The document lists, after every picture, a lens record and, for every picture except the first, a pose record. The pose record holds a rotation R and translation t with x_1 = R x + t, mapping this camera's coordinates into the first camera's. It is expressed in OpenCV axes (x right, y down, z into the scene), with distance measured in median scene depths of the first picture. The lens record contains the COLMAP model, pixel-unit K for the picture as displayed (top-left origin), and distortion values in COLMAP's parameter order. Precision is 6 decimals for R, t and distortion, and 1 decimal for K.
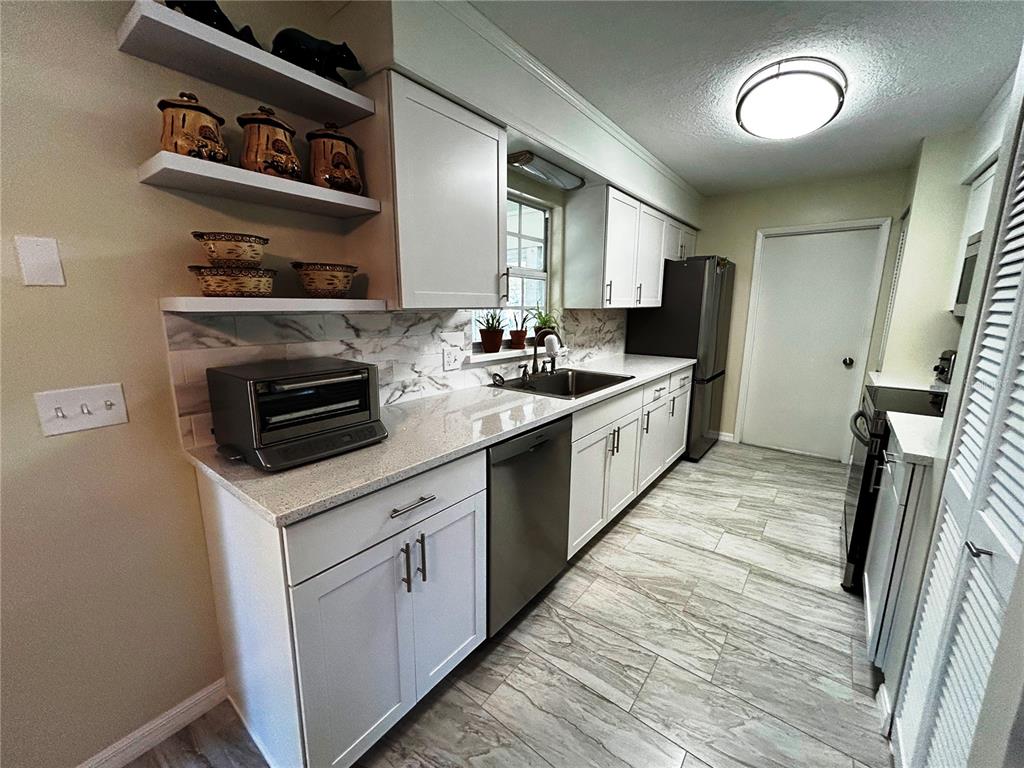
lens RADIAL K [[408.8, 0, 511.5], [0, 408.8, 382.3], [0, 0, 1]] dist [-0.002755, 0.001265]
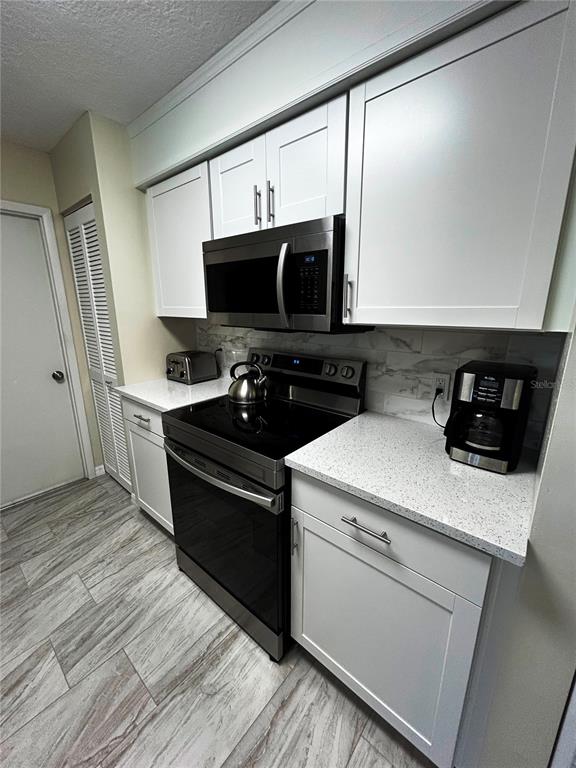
lens RADIAL K [[306.6, 0, 287.5], [0, 306.6, 382.6], [0, 0, 1]] dist [-0.002755, 0.001265]
pose [[0.032057, -0.247472, 0.968365, 0.330535], [0.184711, 0.953641, 0.237595, -0.170798], [-0.982270, 0.171251, 0.076281, 0.783145]]
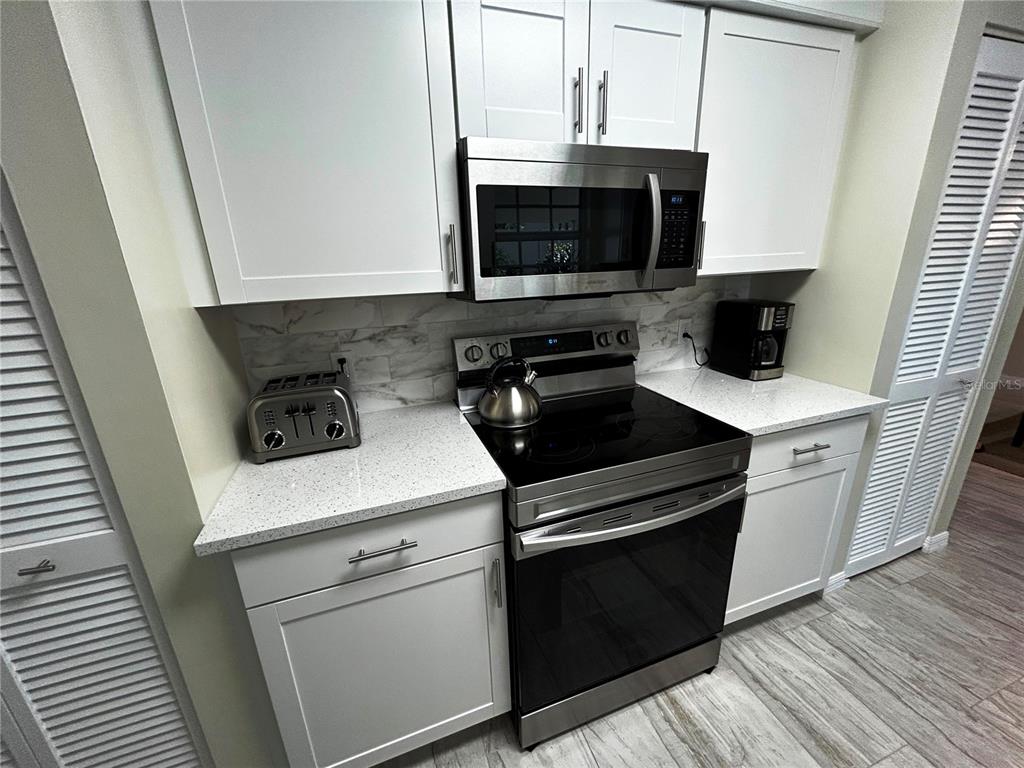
lens RADIAL K [[408.8, 0, 510.5], [0, 408.8, 385.1], [0, 0, 1]] dist [-0.002755, 0.001265]
pose [[-0.842872, -0.138299, 0.520038, 0.761489], [0.128219, 0.886959, 0.443692, -0.295260], [-0.522615, 0.440655, -0.729861, 1.408219]]
